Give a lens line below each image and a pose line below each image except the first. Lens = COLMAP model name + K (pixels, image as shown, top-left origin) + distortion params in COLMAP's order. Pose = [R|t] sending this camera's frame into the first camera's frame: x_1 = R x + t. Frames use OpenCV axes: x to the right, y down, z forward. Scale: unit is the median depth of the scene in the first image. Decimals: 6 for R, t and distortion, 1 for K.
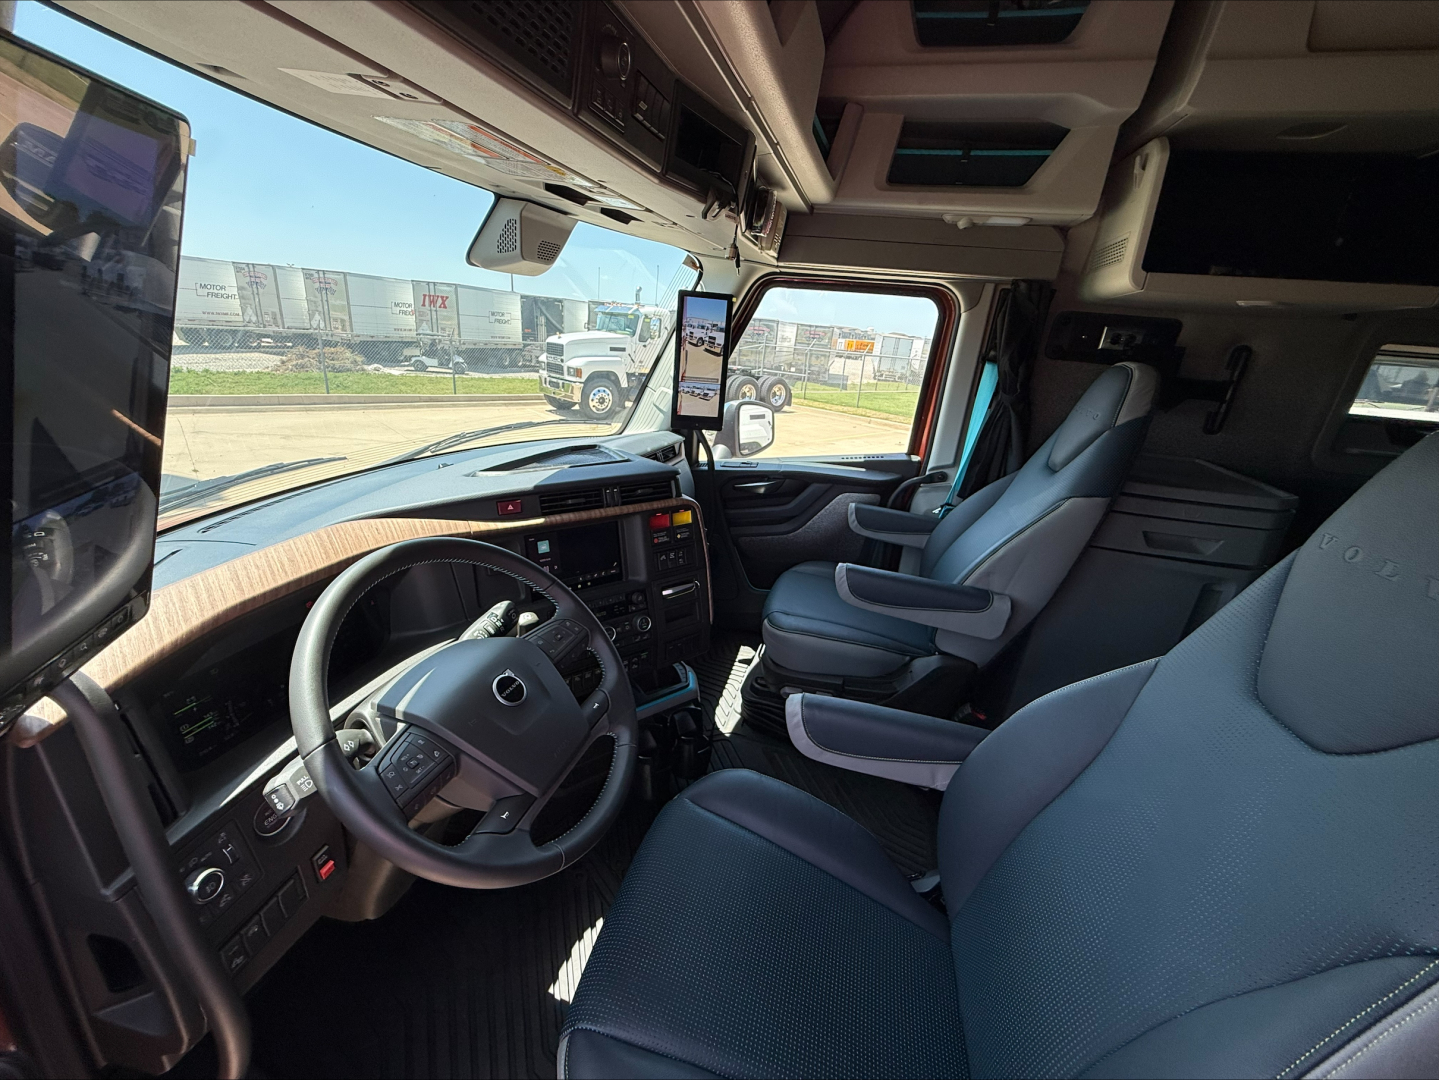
lens RADIAL K [[576.1, 0, 714.1], [0, 576.1, 537.0], [0, 0, 1]] dist [0.000261, 0.000083]
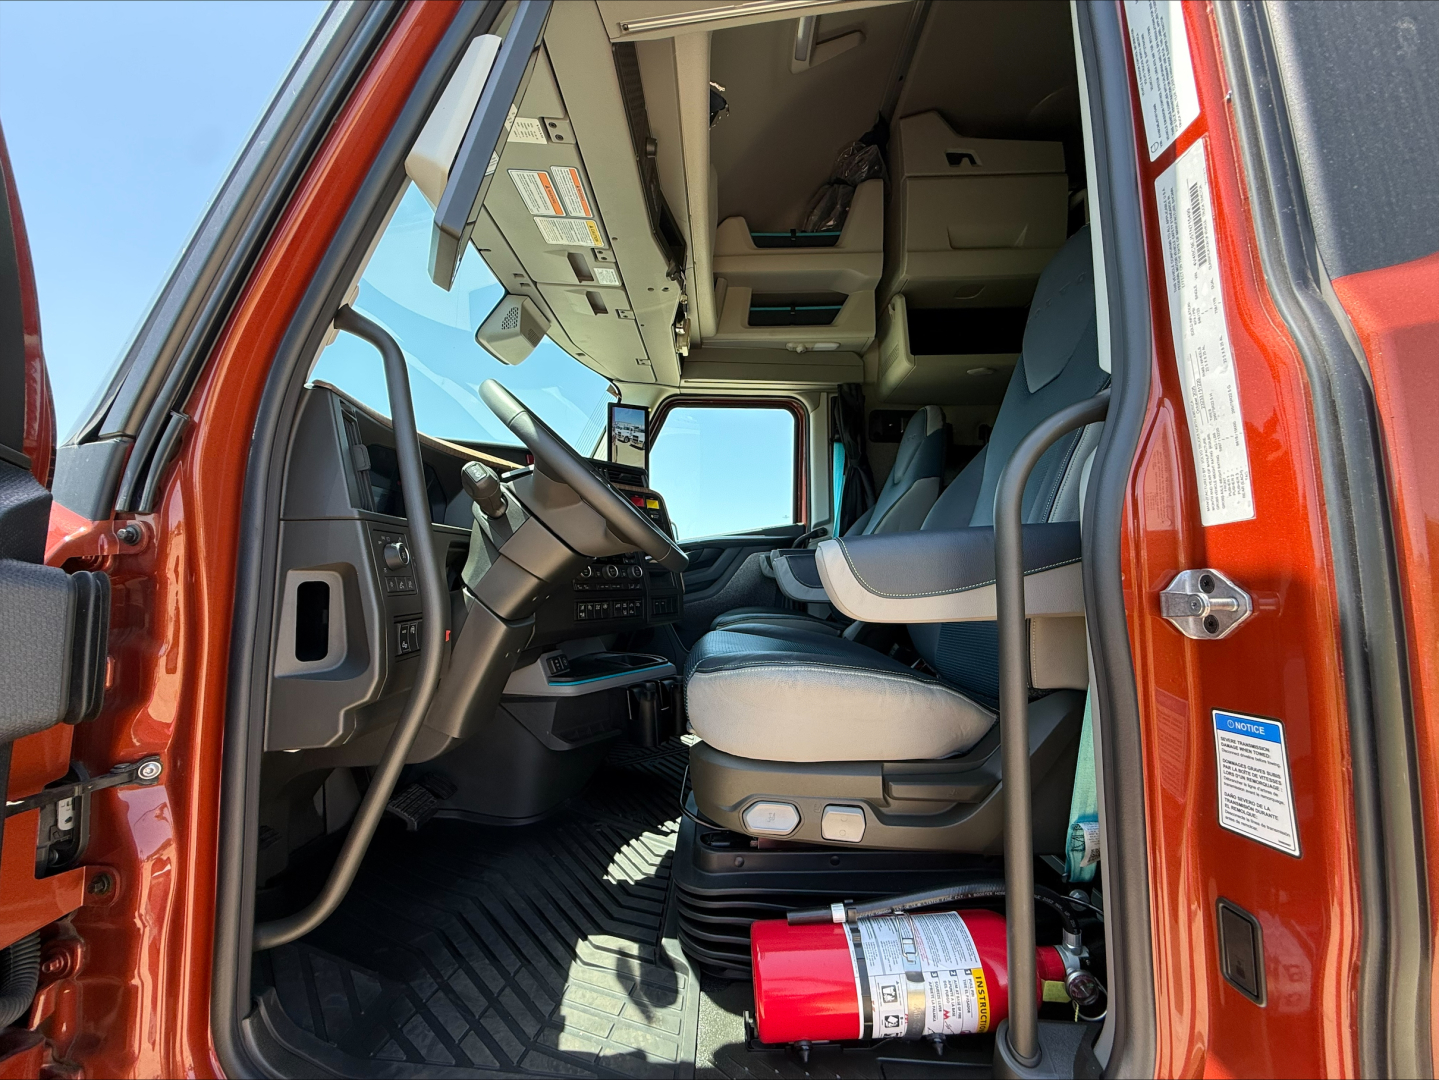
lens RADIAL K [[576.1, 0, 716.2], [0, 576.1, 538.6], [0, 0, 1]] dist [0.000261, 0.000083]
pose [[0.962794, -0.071756, 0.260534, -0.186635], [0.171155, 0.907999, -0.382418, 0.395723], [-0.209124, 0.412781, 0.886498, -0.088206]]
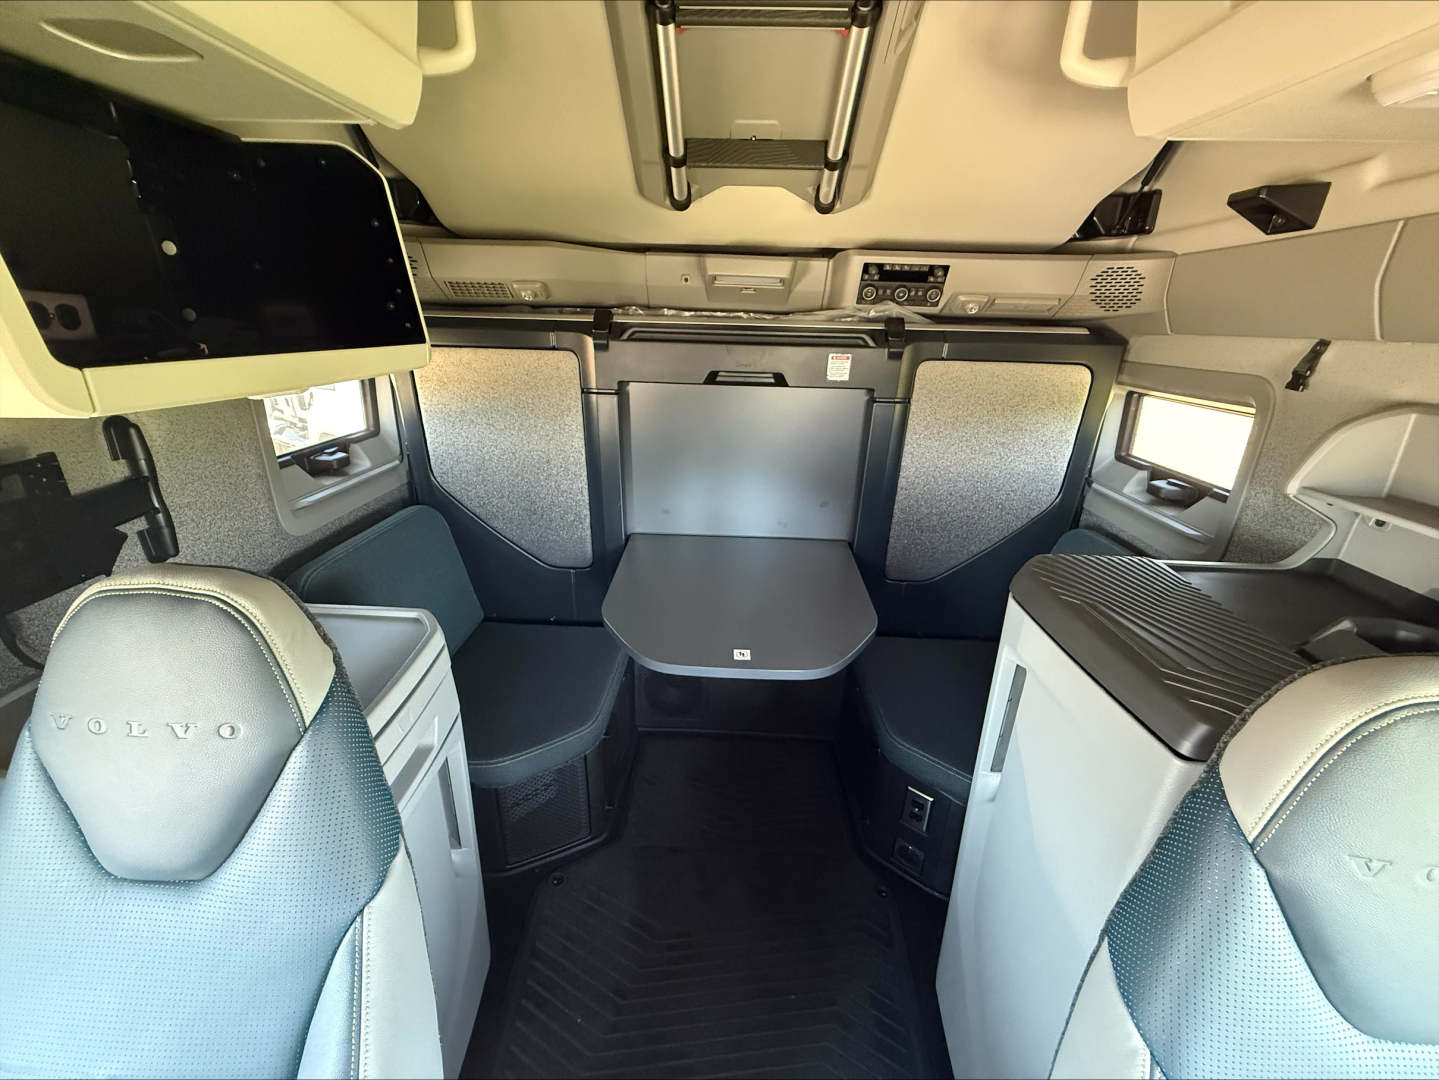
lens RADIAL K [[576.1, 0, 714.9], [0, 576.1, 539.2], [0, 0, 1]] dist [0.000261, 0.000083]
pose [[-0.229021, -0.418621, 0.878809, 0.228140], [0.300216, 0.828419, 0.472855, -0.310809], [-0.925970, 0.372126, -0.064049, 0.514561]]
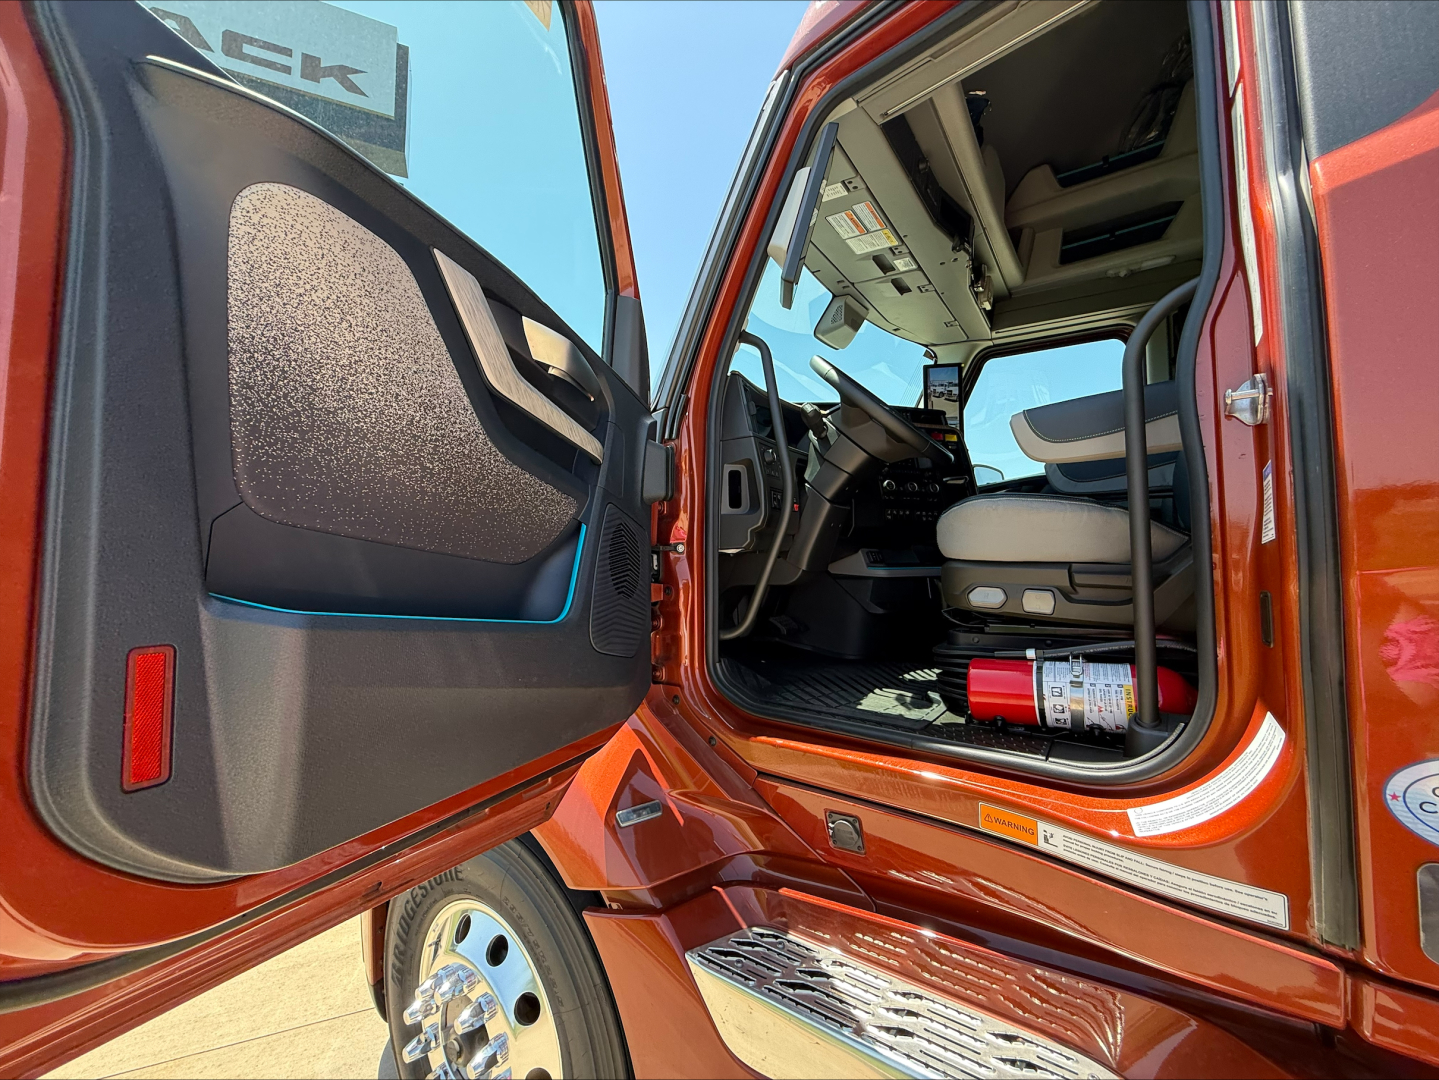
lens RADIAL K [[576.1, 0, 714.7], [0, 576.1, 539.5], [0, 0, 1]] dist [0.000261, 0.000083]
pose [[0.938853, -0.100815, -0.329228, -0.123947], [-0.042348, 0.915106, -0.400982, 0.633973], [0.341703, 0.390406, 0.854882, -0.324168]]
